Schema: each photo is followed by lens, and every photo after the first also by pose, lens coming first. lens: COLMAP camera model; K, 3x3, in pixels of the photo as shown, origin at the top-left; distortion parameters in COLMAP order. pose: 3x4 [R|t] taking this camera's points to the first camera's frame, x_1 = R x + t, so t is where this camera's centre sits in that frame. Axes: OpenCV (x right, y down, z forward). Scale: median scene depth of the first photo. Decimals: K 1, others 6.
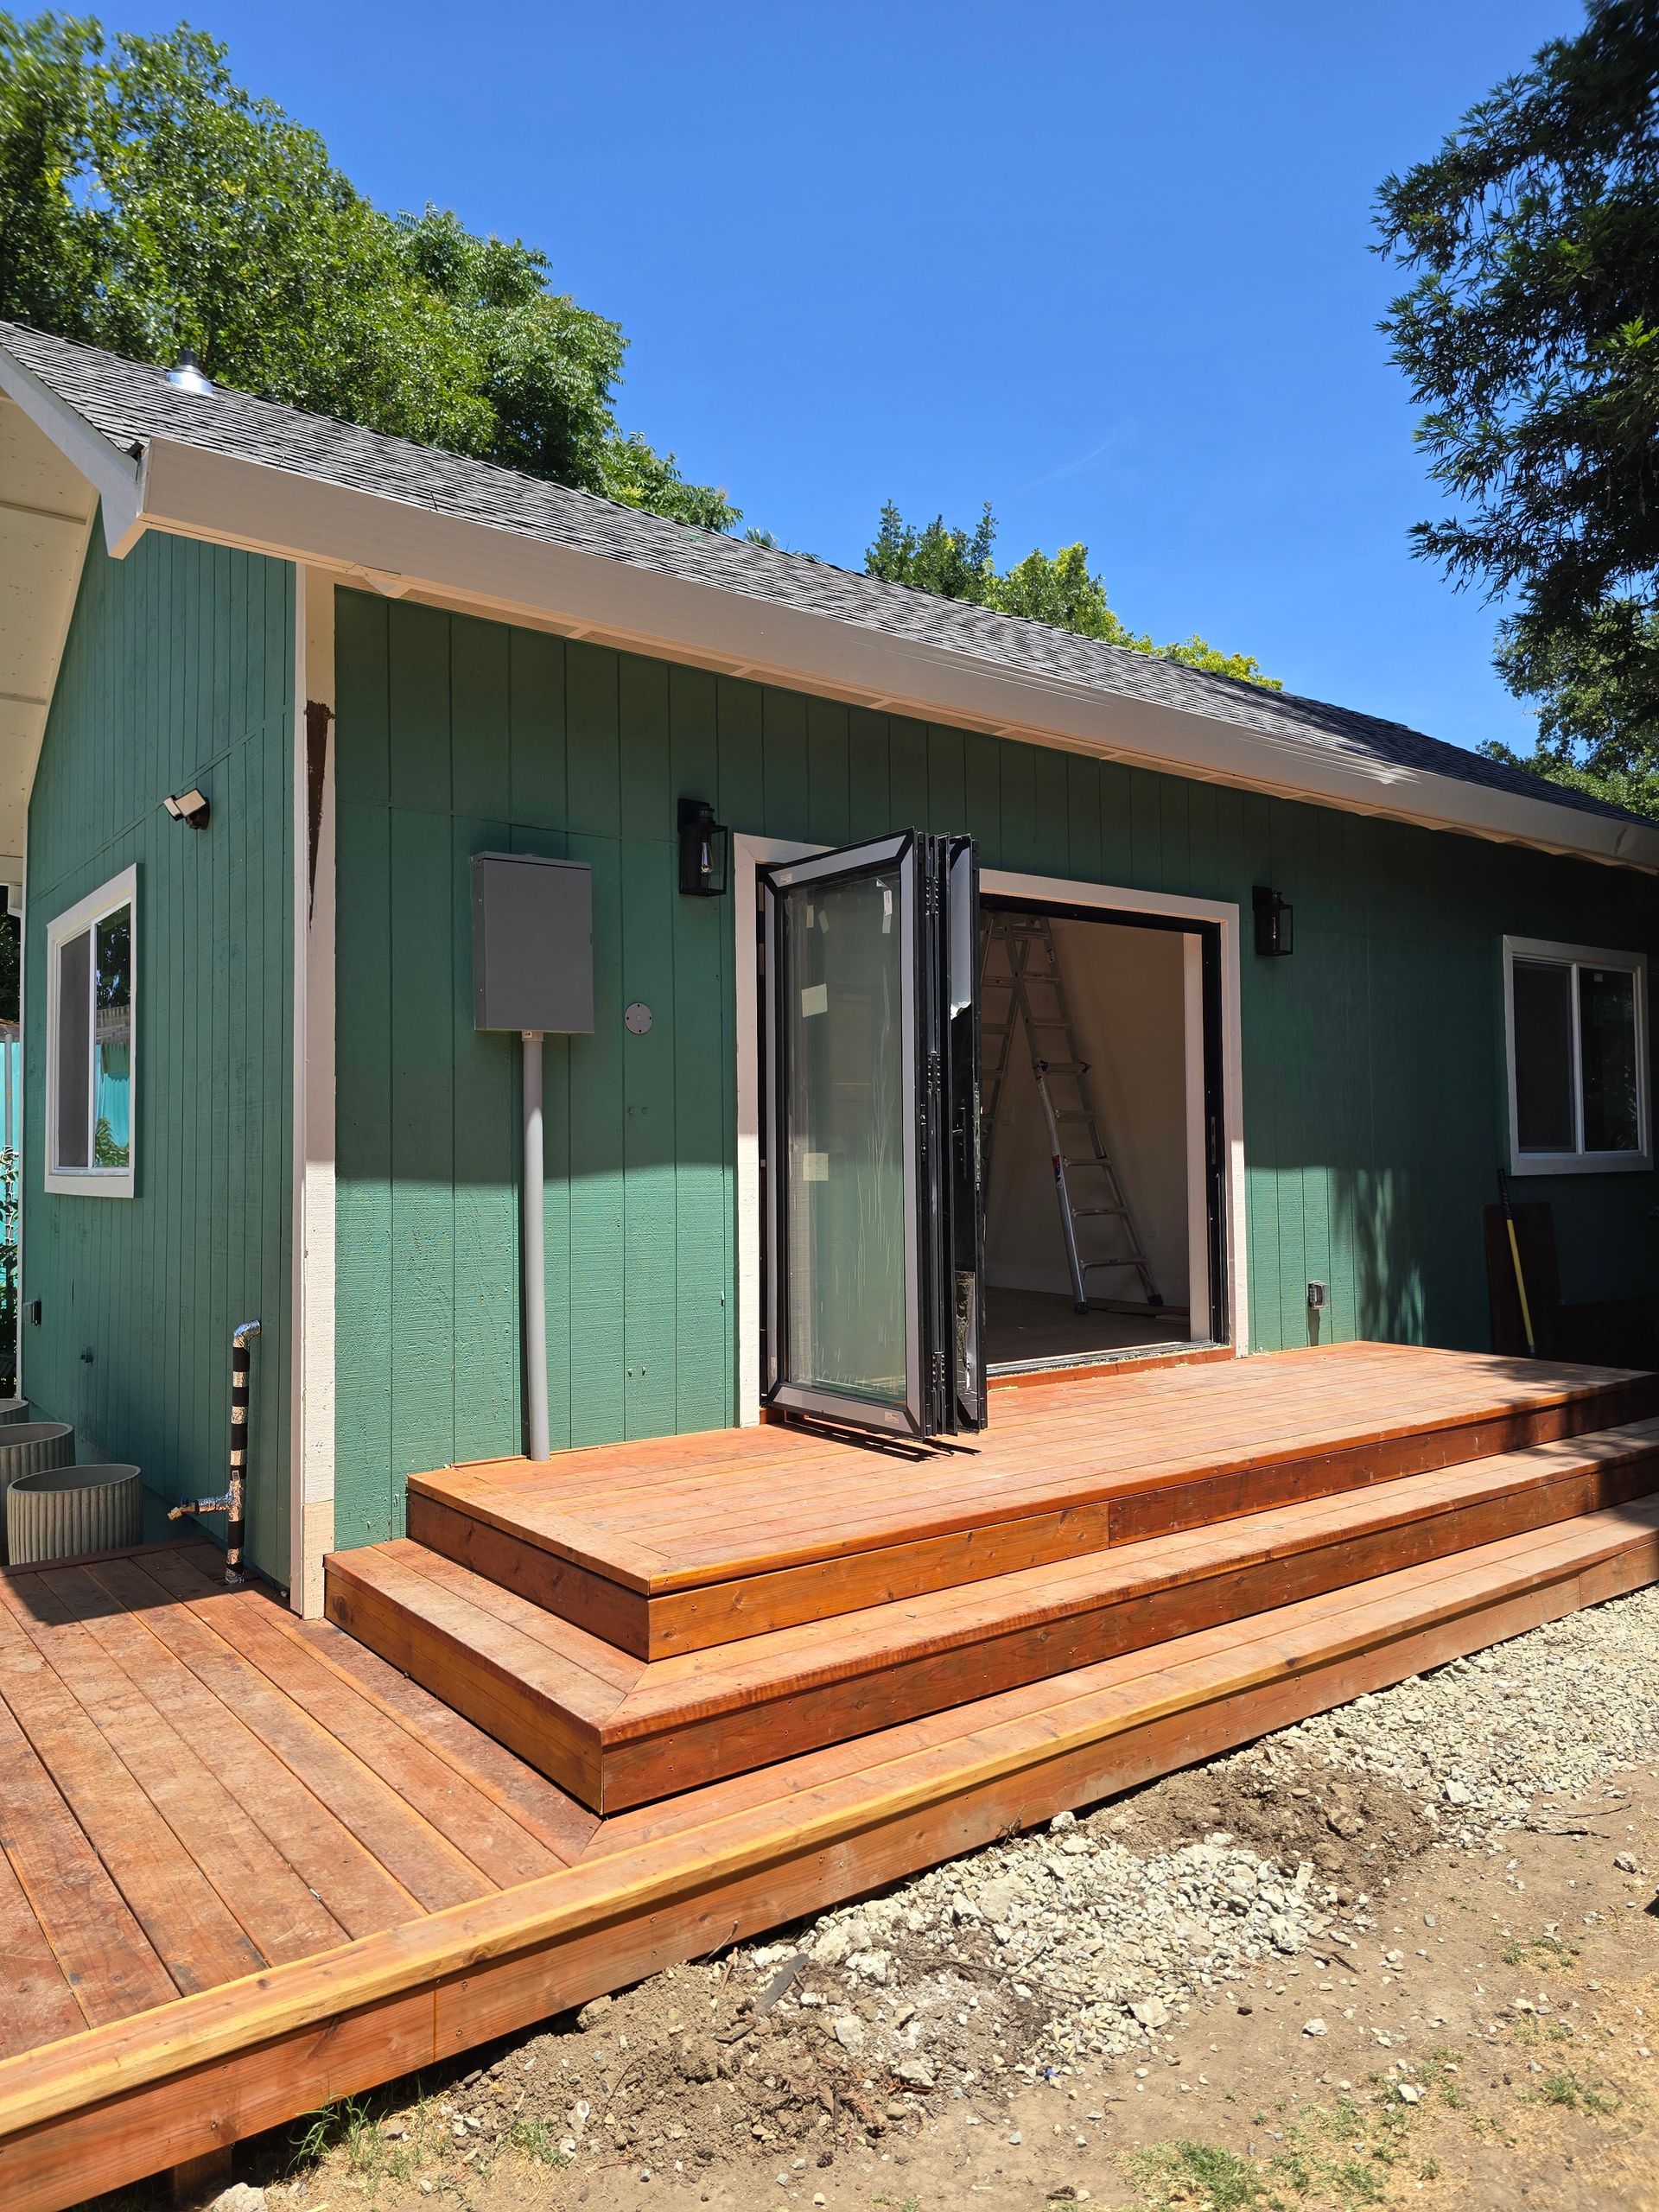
lens RADIAL K [[1486.6, 0, 832.8], [0, 1486.6, 1096.6], [0, 0, 1]] dist [0.058327, -0.052976]
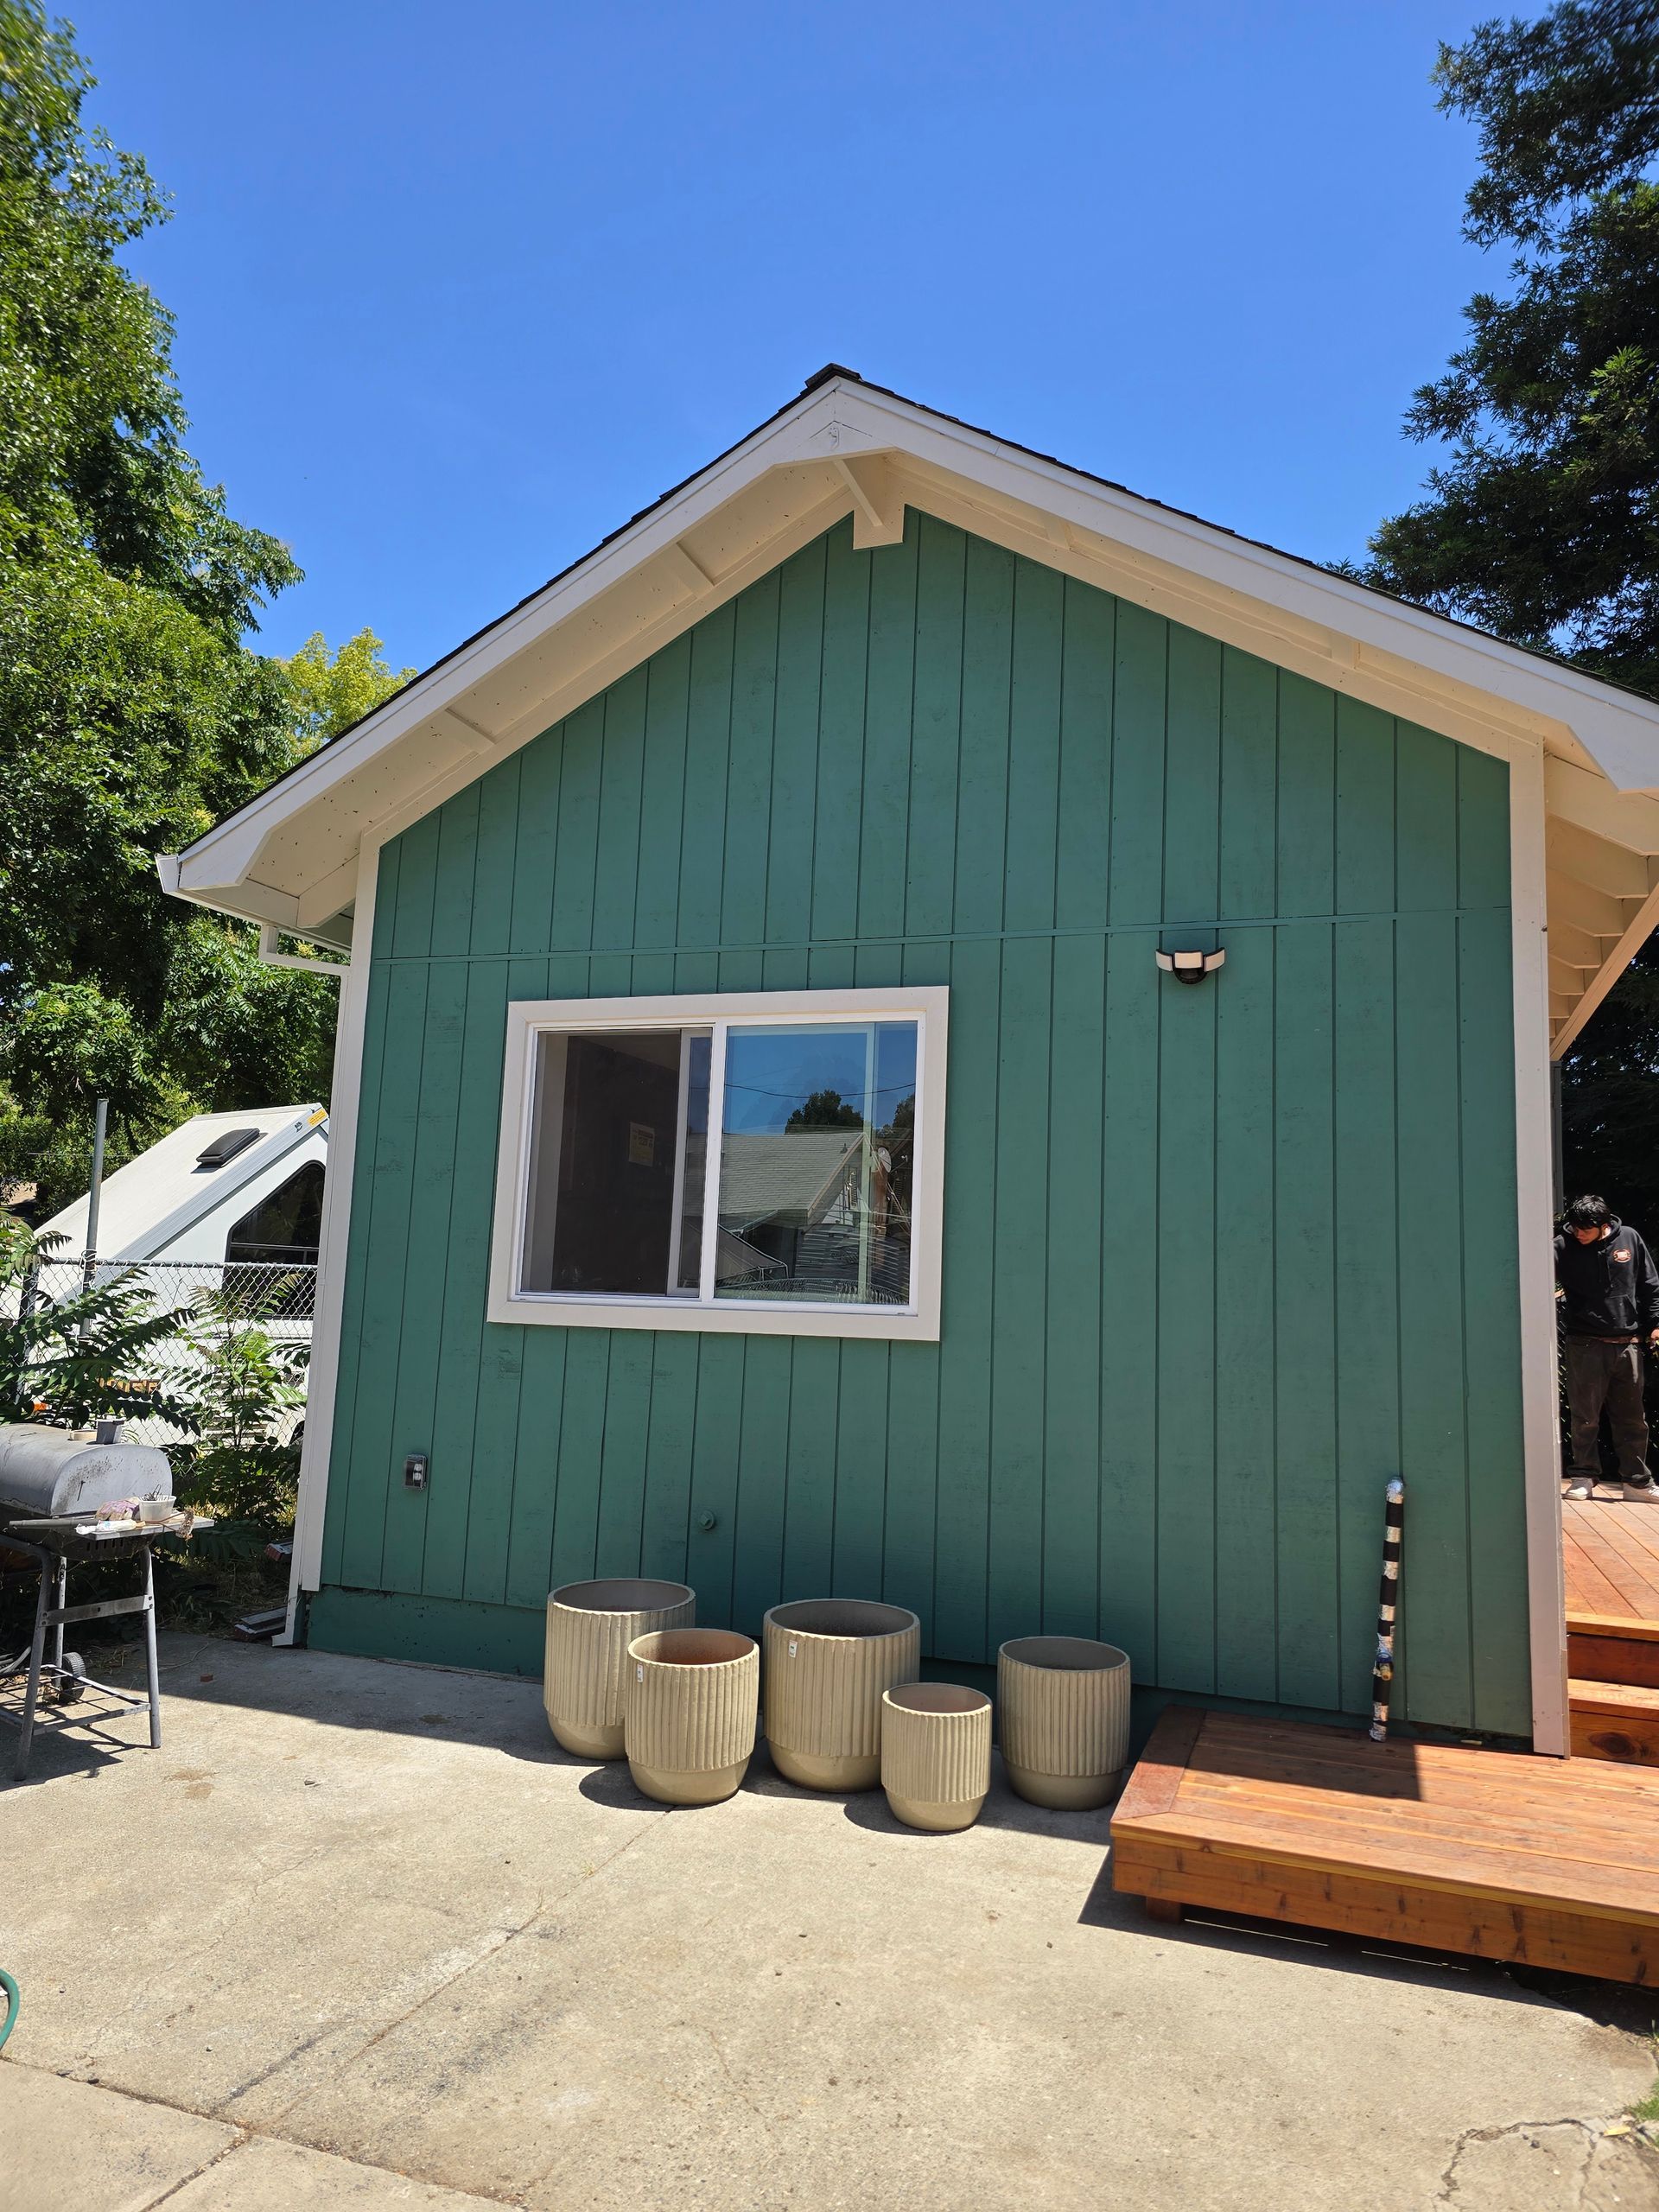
lens RADIAL K [[1486.6, 0, 830.1], [0, 1486.6, 1098.8], [0, 0, 1]] dist [0.058327, -0.052976]
pose [[0.835969, 0.109842, 0.537672, -1.305484], [-0.065584, 0.992739, -0.100838, 0.019456], [-0.544844, 0.049035, 0.837102, 0.328440]]
